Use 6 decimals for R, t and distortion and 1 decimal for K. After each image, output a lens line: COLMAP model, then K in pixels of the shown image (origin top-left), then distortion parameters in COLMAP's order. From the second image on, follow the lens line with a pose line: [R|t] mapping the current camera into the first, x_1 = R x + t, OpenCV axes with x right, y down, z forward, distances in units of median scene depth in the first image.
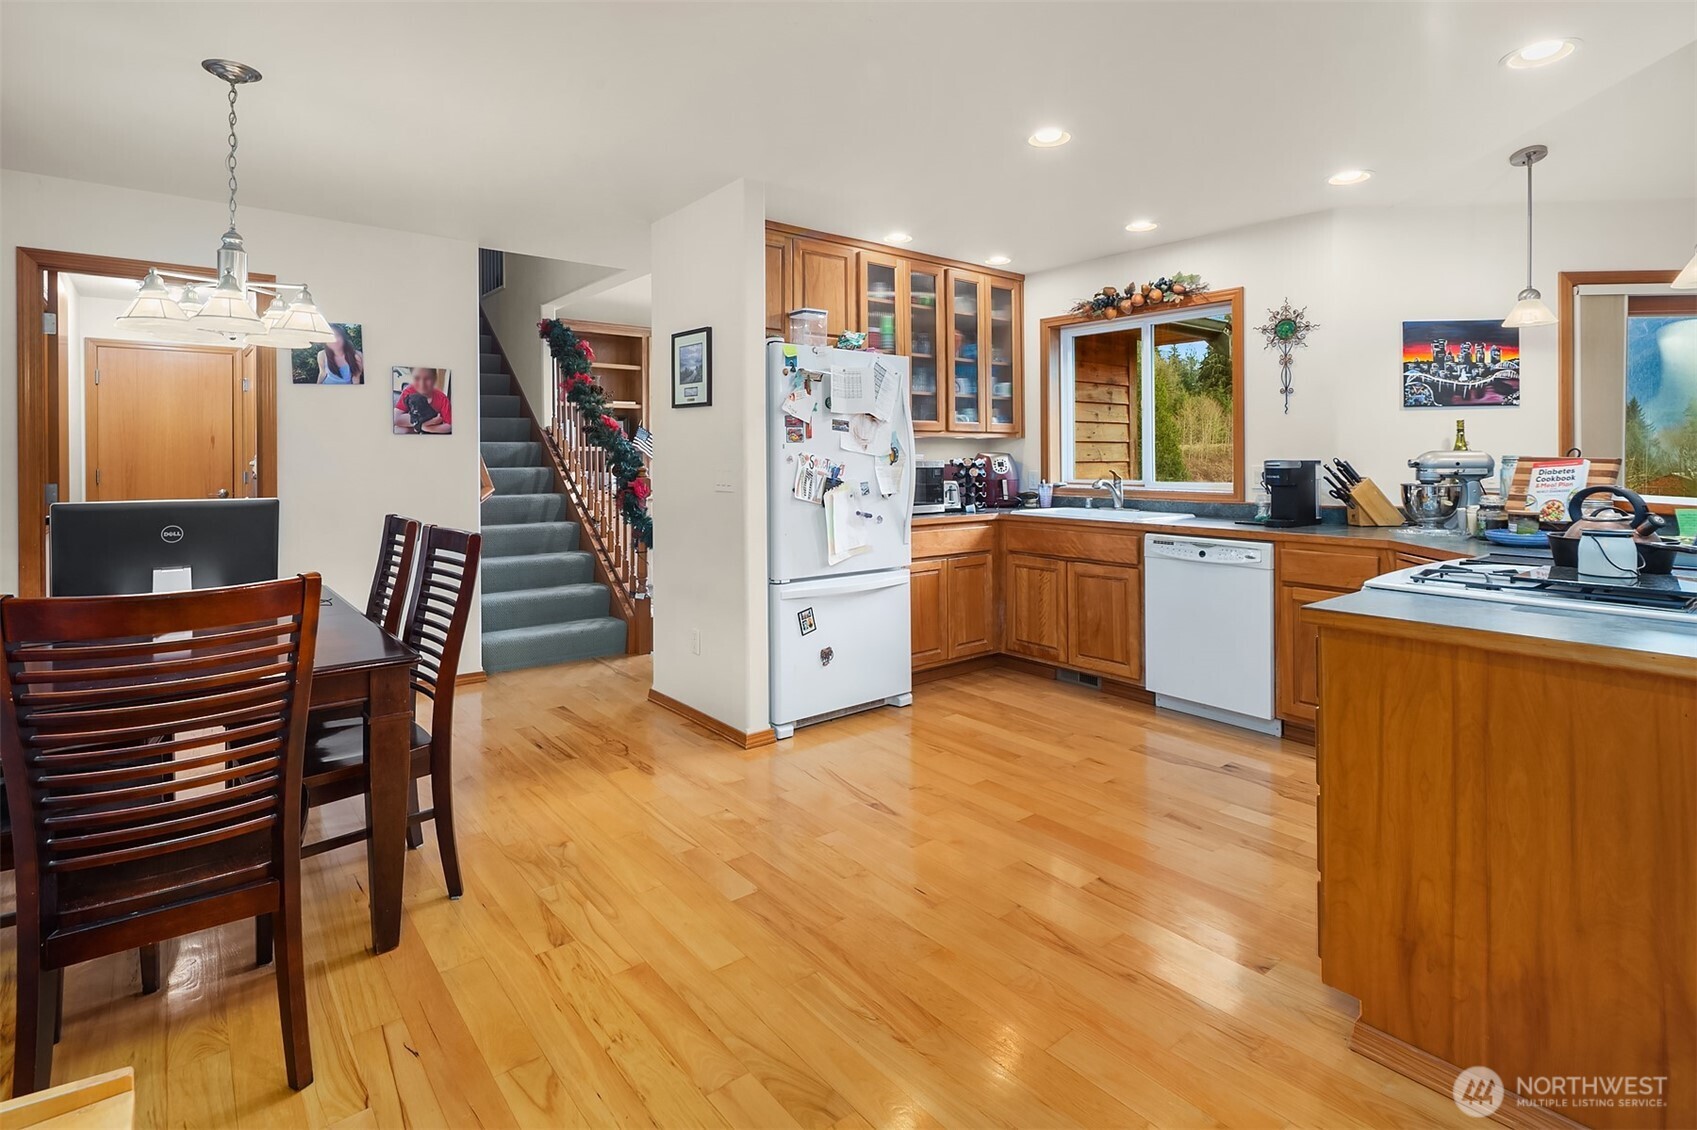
lens RADIAL K [[830.3, 0, 846.2], [0, 830.3, 454.6], [0, 0, 1]] dist [0.001445, -0.001353]
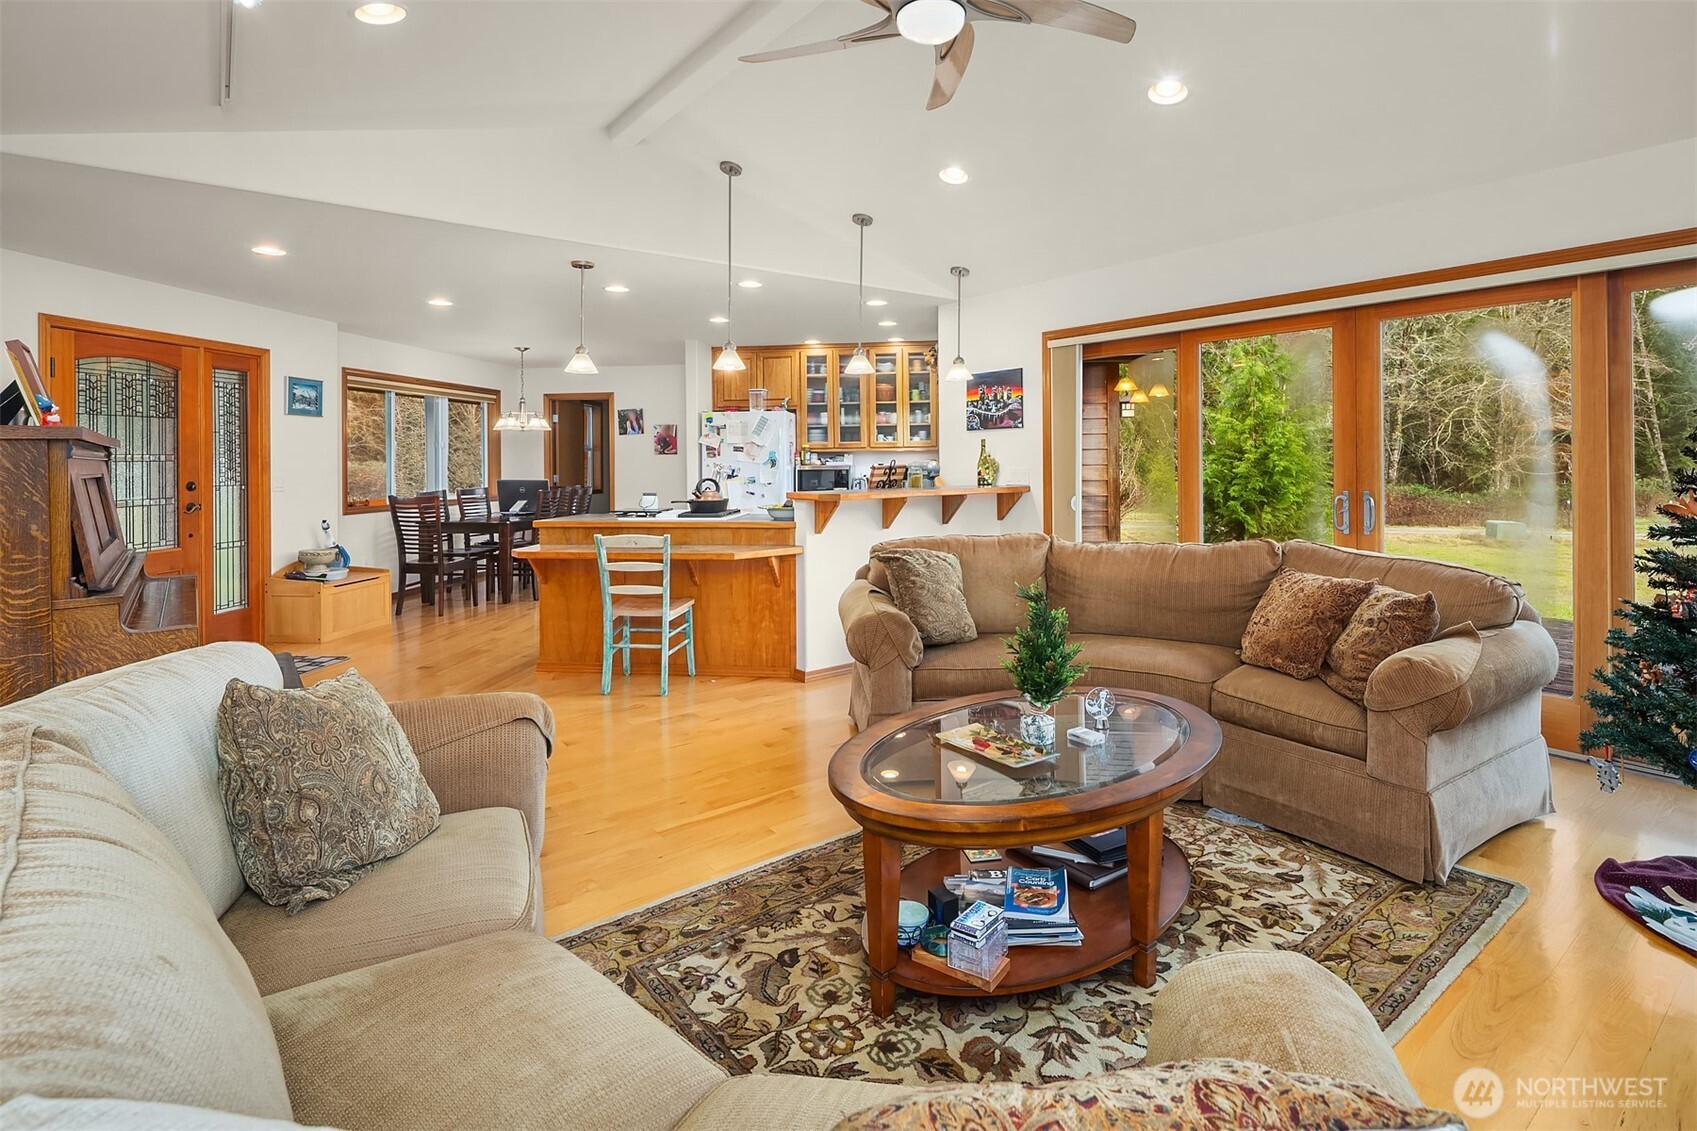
lens RADIAL K [[825.4, 0, 851.2], [0, 825.4, 449.8], [0, 0, 1]] dist [0.001958, -0.001058]
pose [[0.693063, -0.015531, -0.720710, 1.537084], [0.012282, 0.999877, -0.009735, -0.009278], [0.720773, -0.002104, 0.693168, -0.195785]]
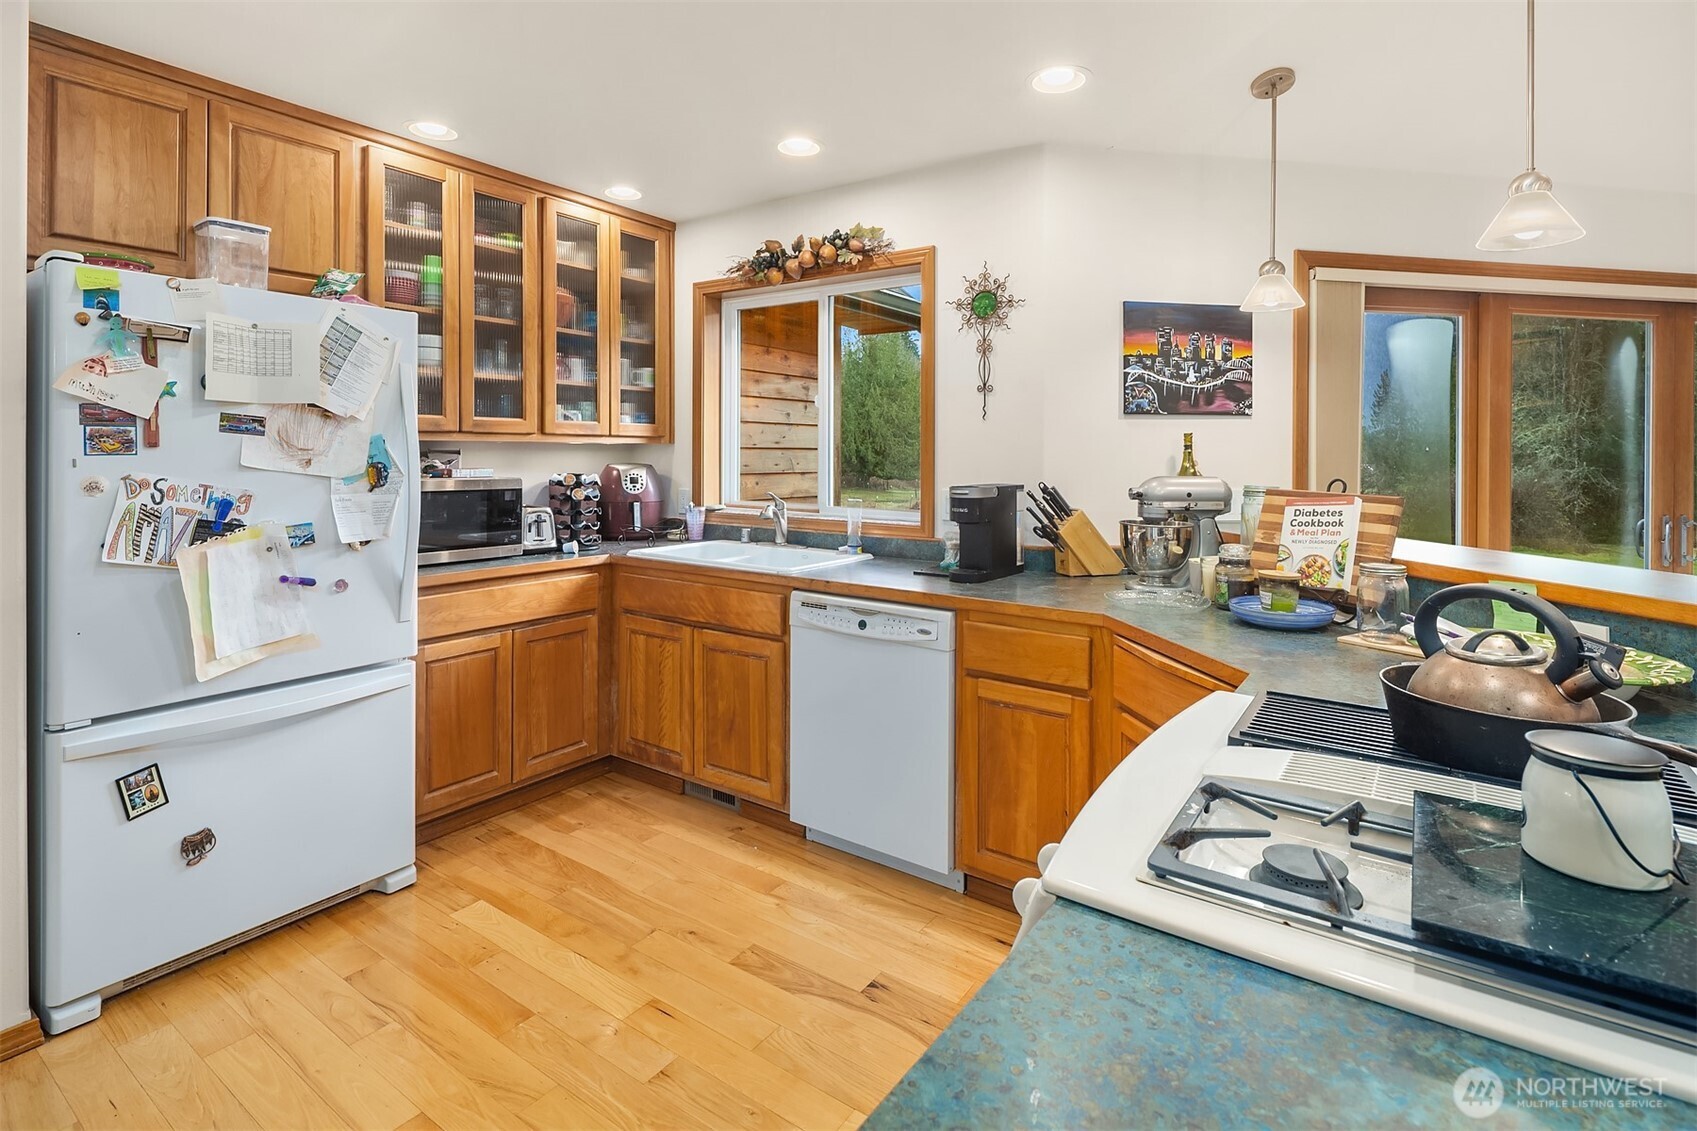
lens RADIAL K [[825.4, 0, 851.2], [0, 825.4, 449.8], [0, 0, 1]] dist [0.001958, -0.001058]
pose [[0.961432, 0.011208, 0.274814, 0.216922], [-0.010903, 0.999937, -0.002638, -0.019380], [-0.274826, -0.000460, 0.961494, 0.330505]]
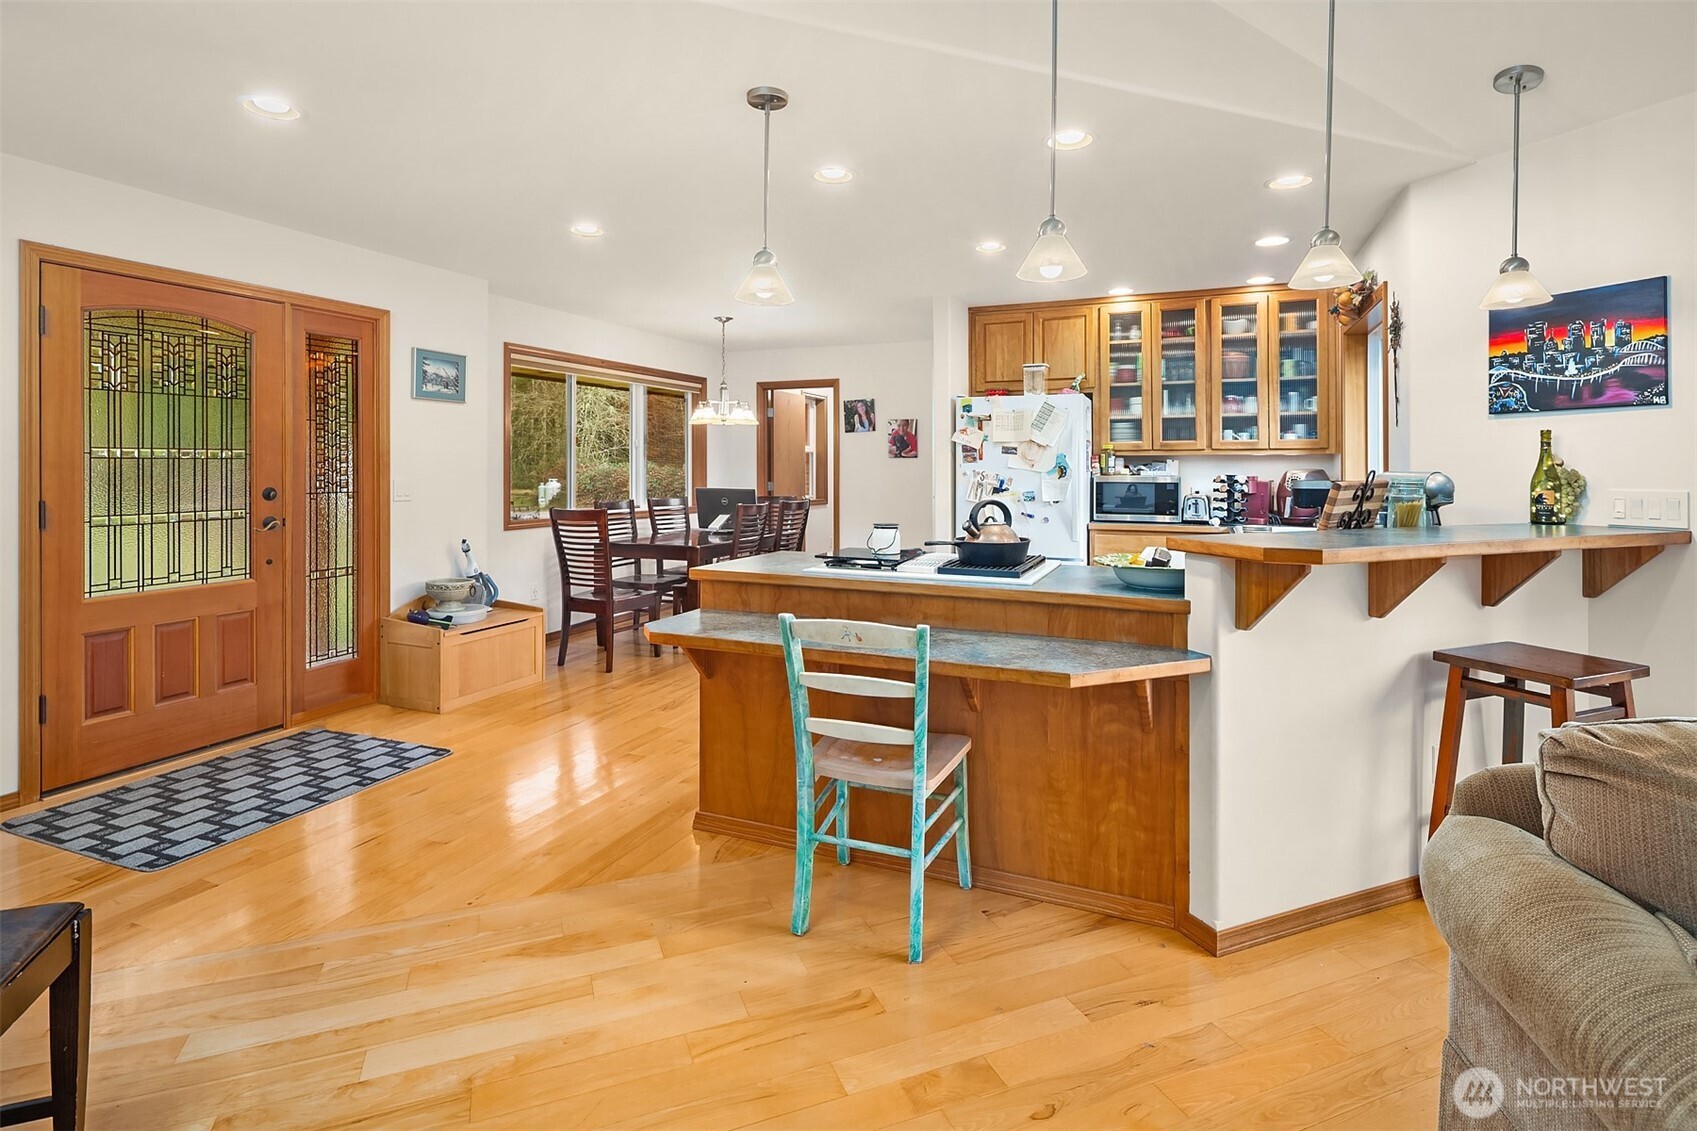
lens RADIAL K [[825.4, 0, 851.2], [0, 825.4, 449.8], [0, 0, 1]] dist [0.001958, -0.001058]
pose [[0.472204, -0.016615, -0.881333, 1.019658], [0.000875, 0.999831, -0.018381, -0.009885], [0.881489, 0.007909, 0.472138, 0.097906]]
